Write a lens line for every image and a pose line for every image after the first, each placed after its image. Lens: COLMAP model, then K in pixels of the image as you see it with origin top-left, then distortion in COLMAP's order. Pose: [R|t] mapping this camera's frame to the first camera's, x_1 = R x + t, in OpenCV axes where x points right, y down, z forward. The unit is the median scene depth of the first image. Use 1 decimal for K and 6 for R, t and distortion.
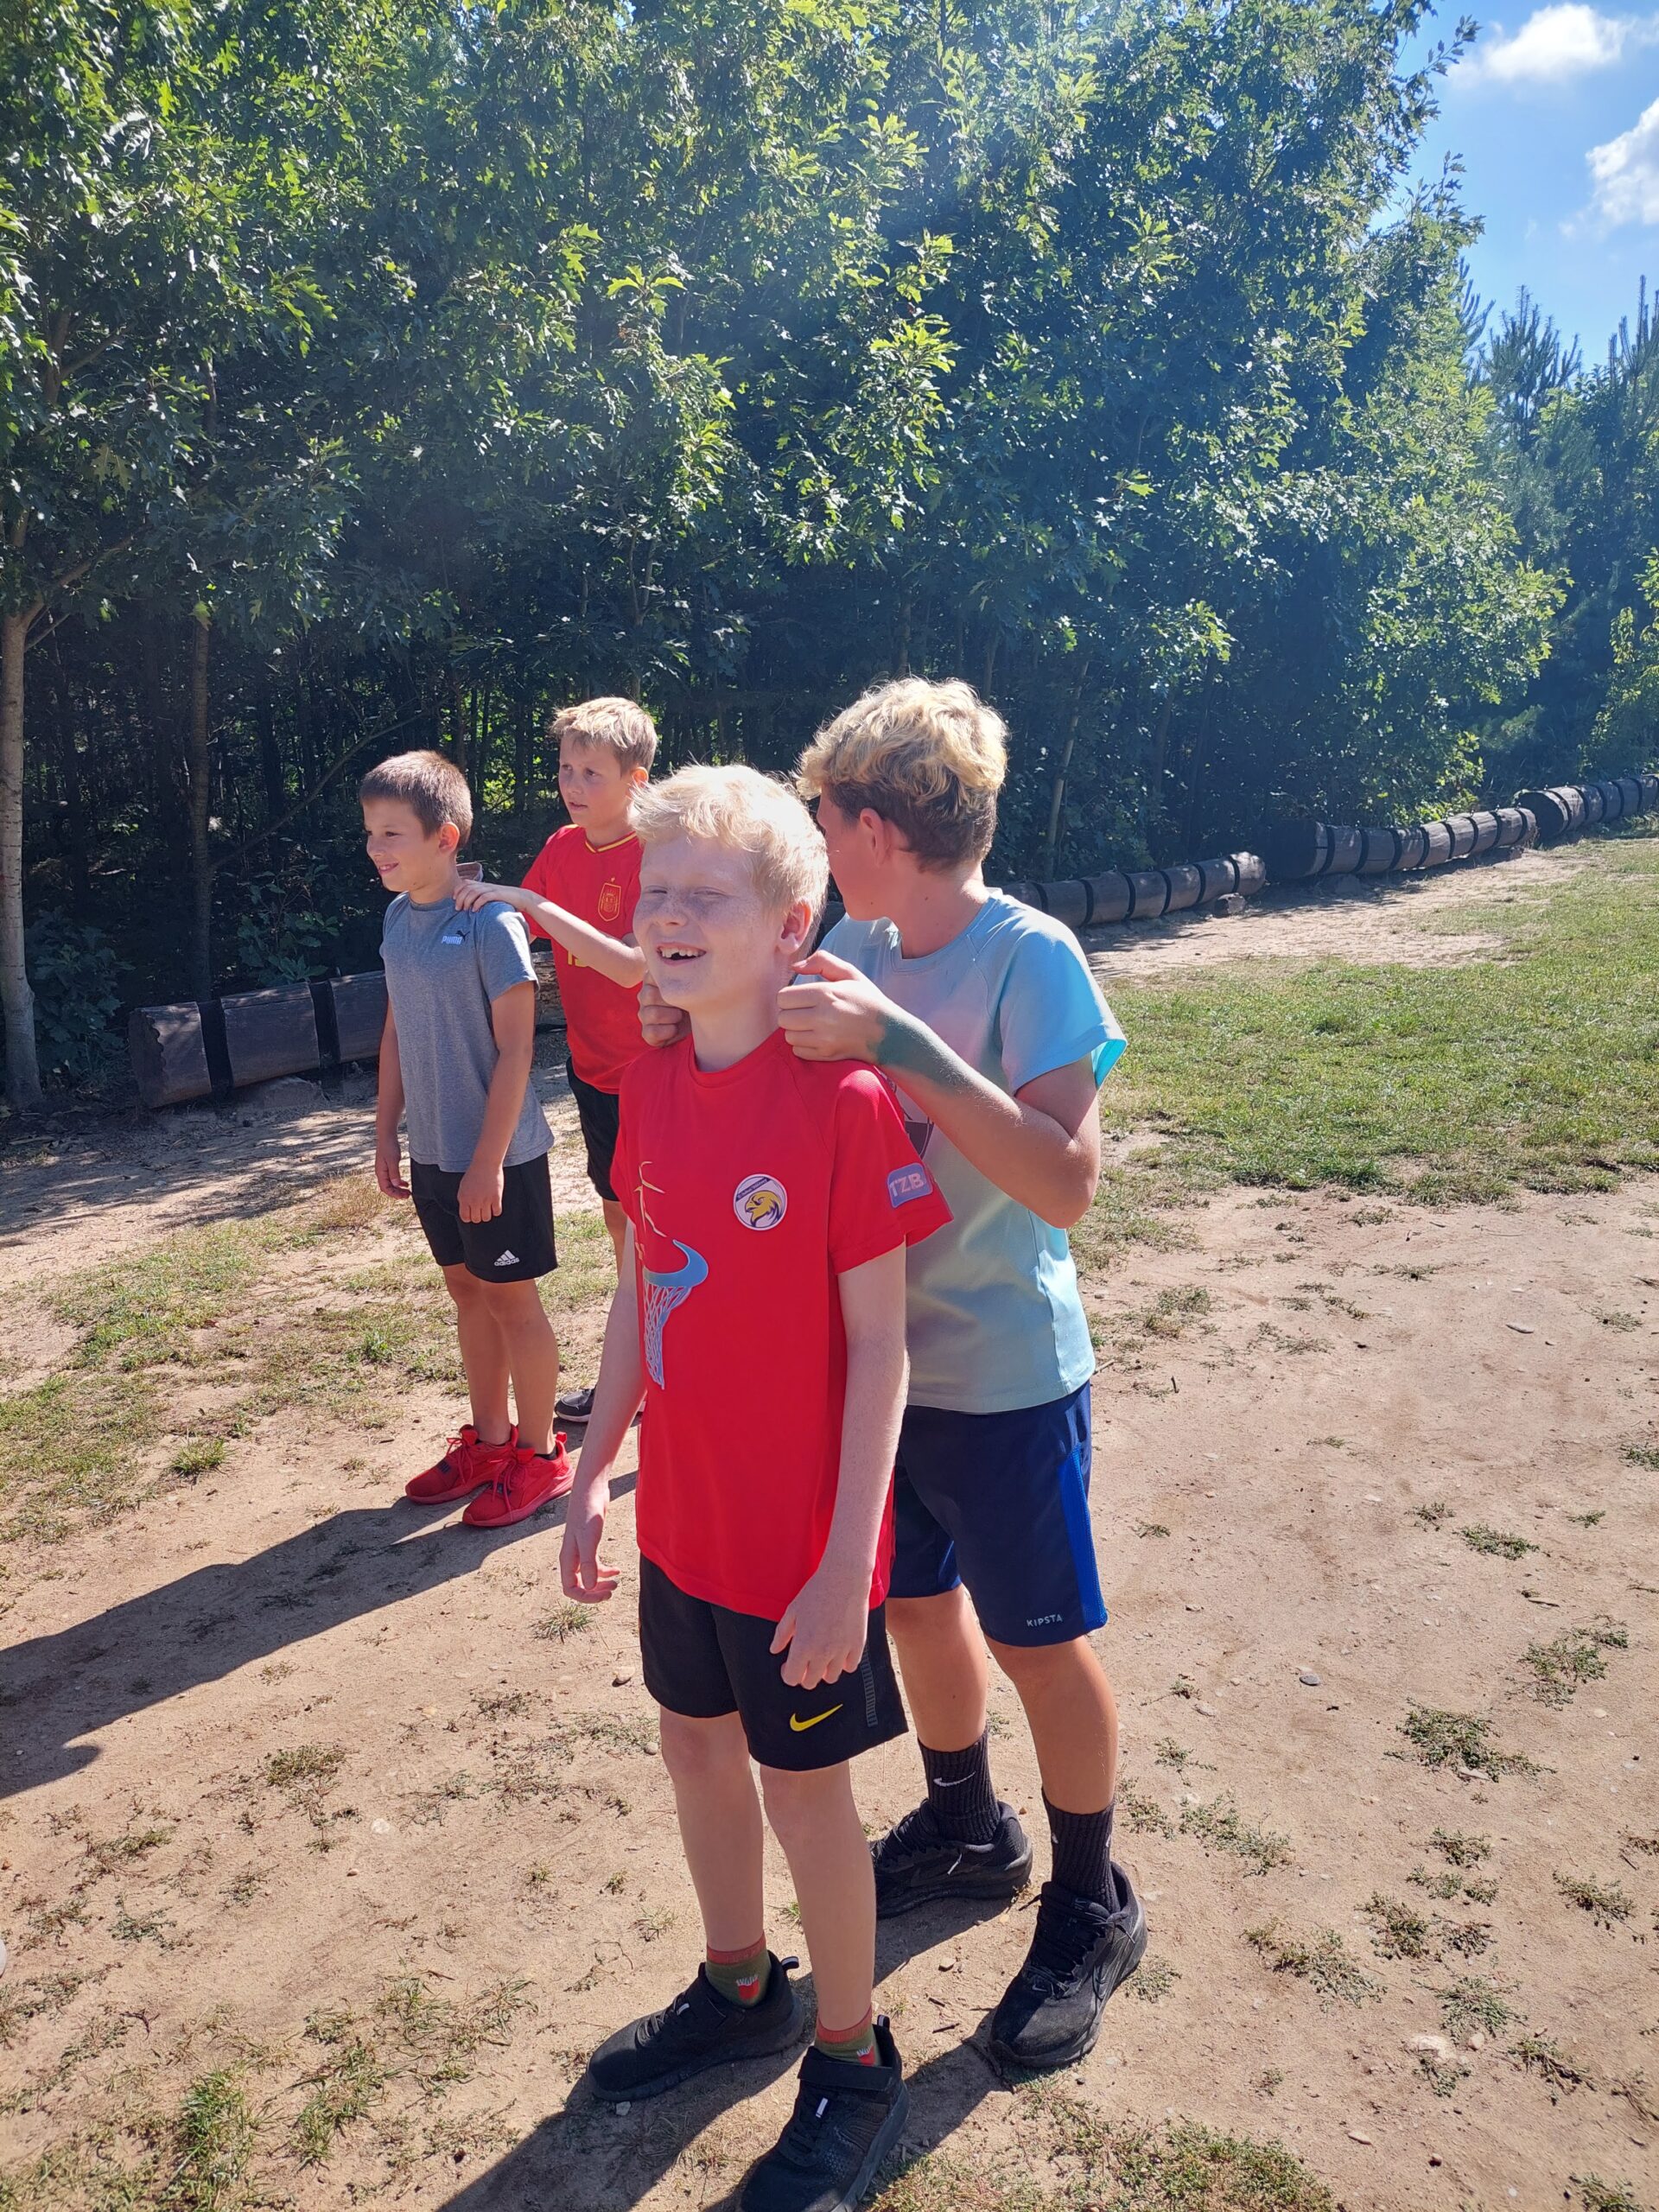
lens RADIAL K [[1589.9, 0, 829.5], [0, 1589.9, 1106.0], [0, 0, 1]] dist [0.018960, 0.001111]
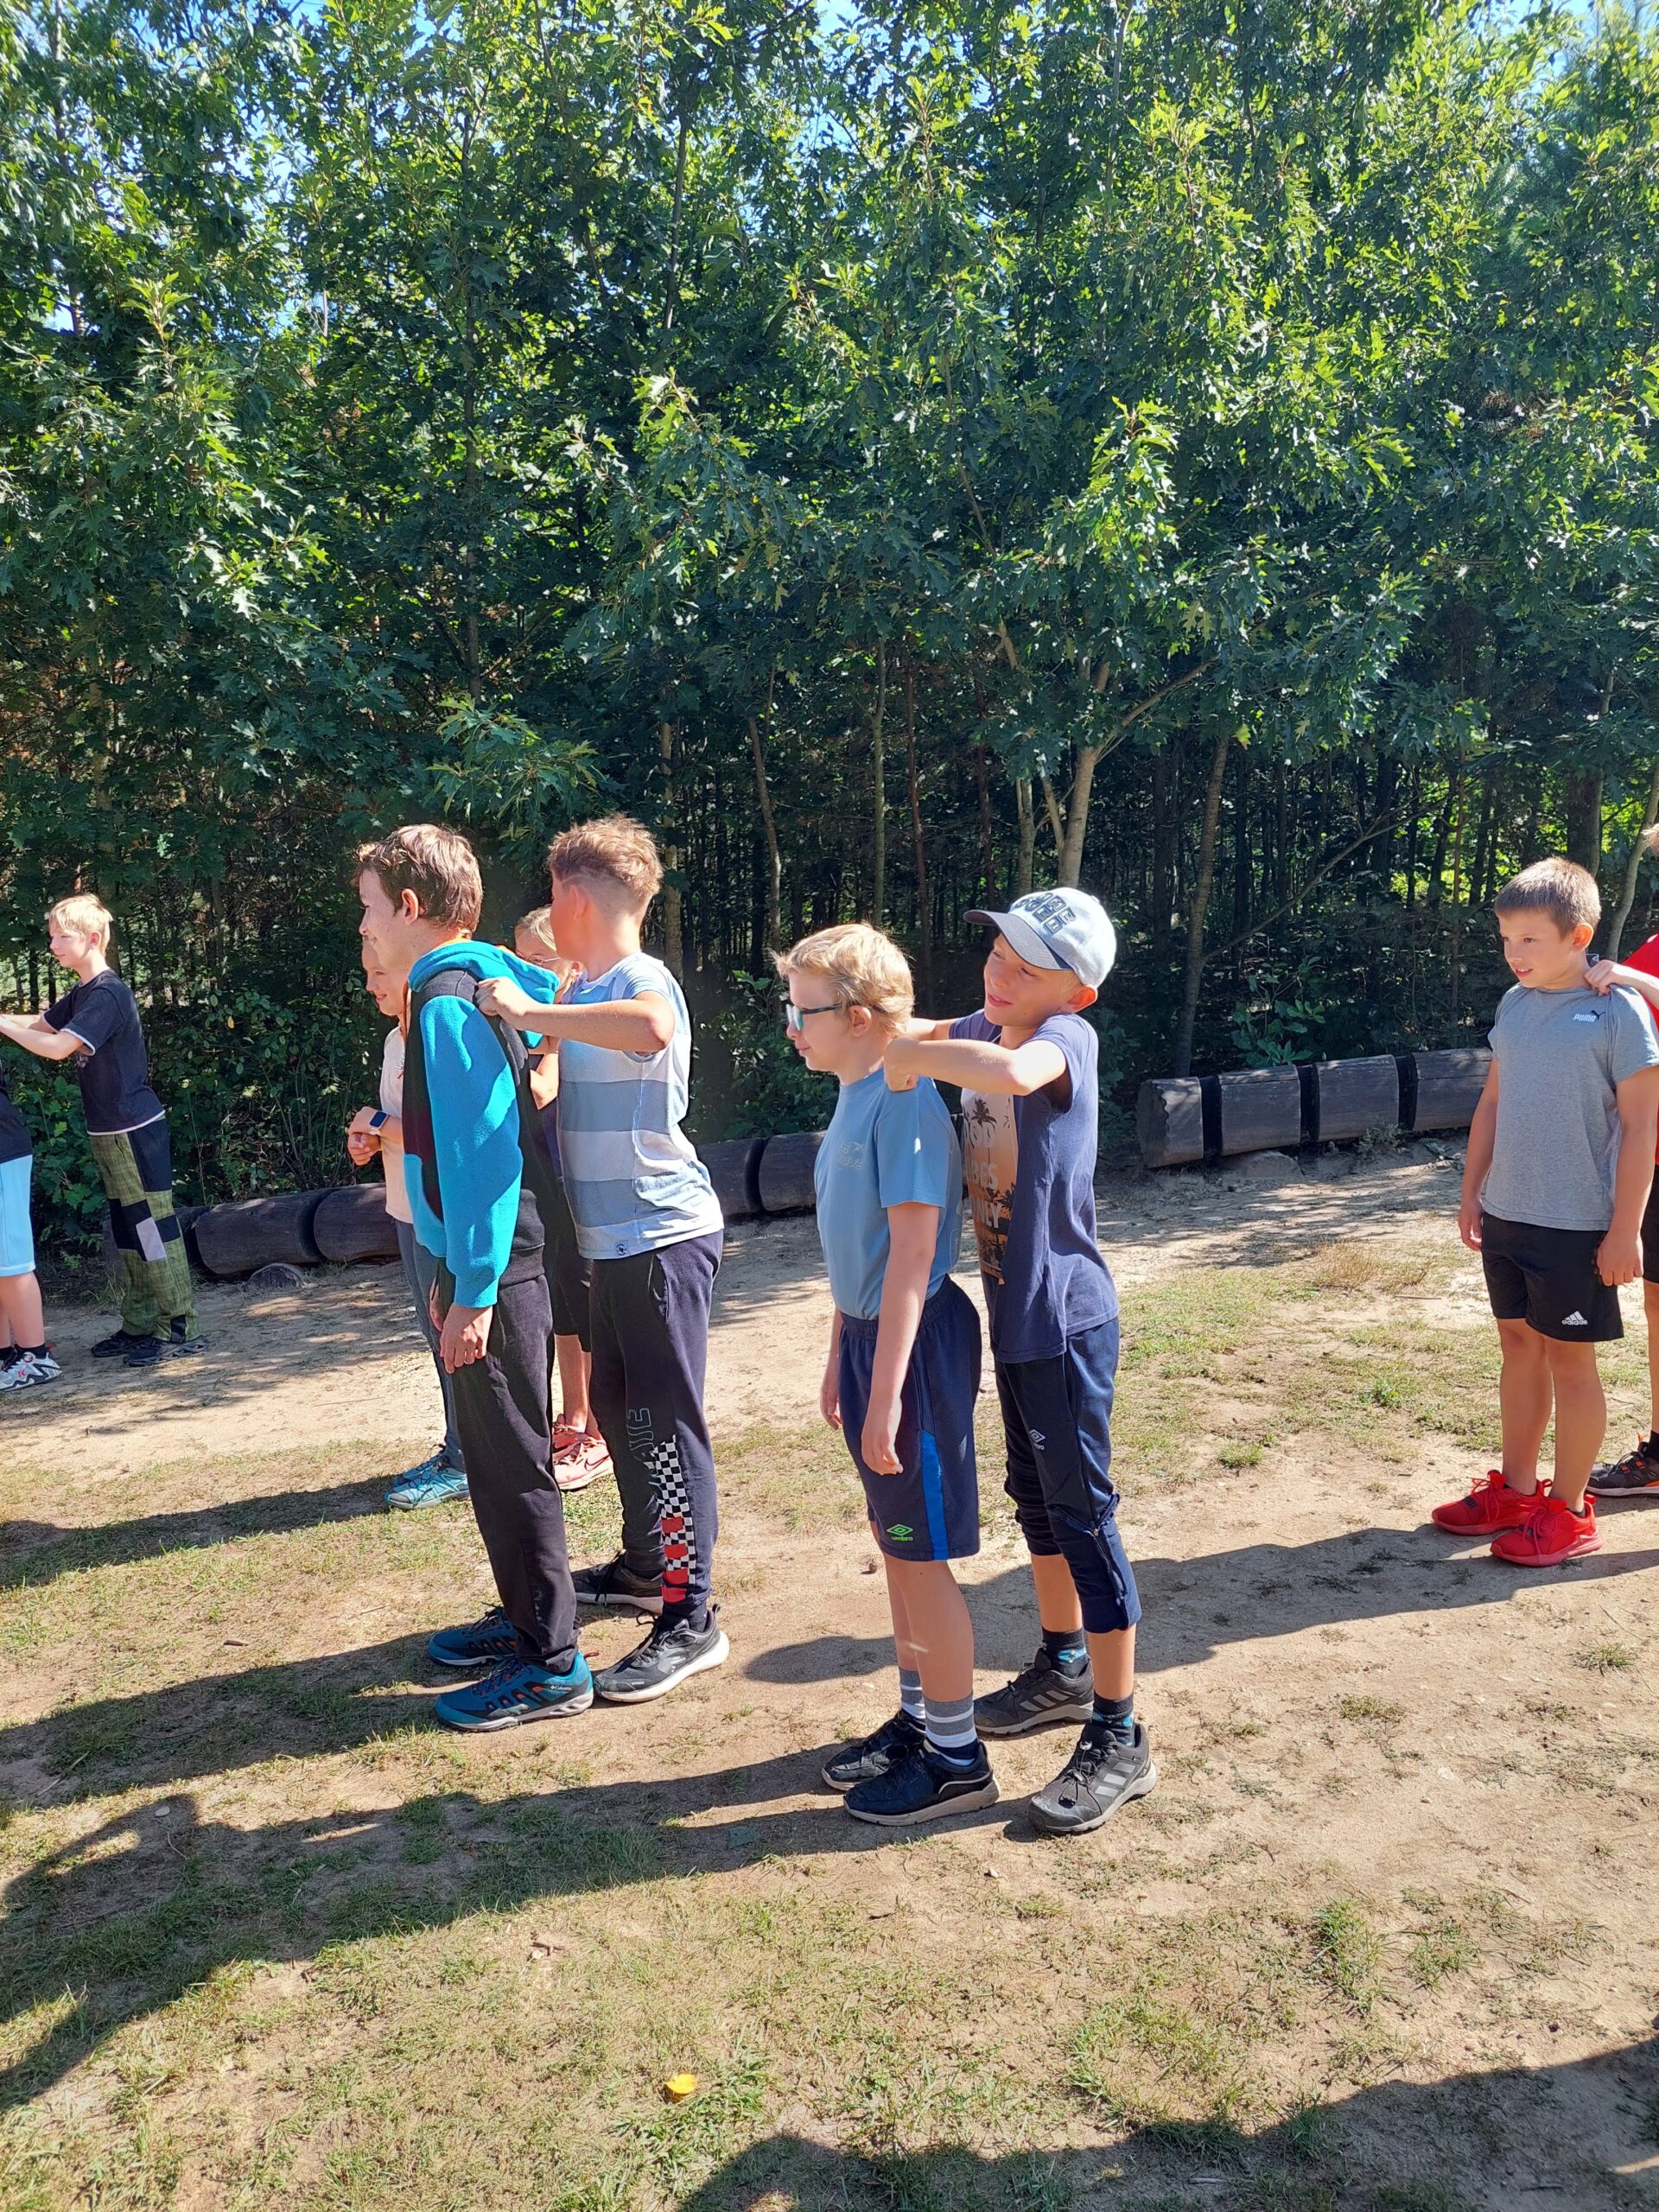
lens RADIAL K [[1561.9, 0, 872.1], [0, 1561.9, 1117.1], [0, 0, 1]] dist [0.060852, -0.065592]
pose [[0.852246, 0.073517, -0.517950, -0.034292], [-0.099067, 0.994842, -0.021801, 0.018225], [0.513676, 0.069891, 0.855133, -0.109201]]
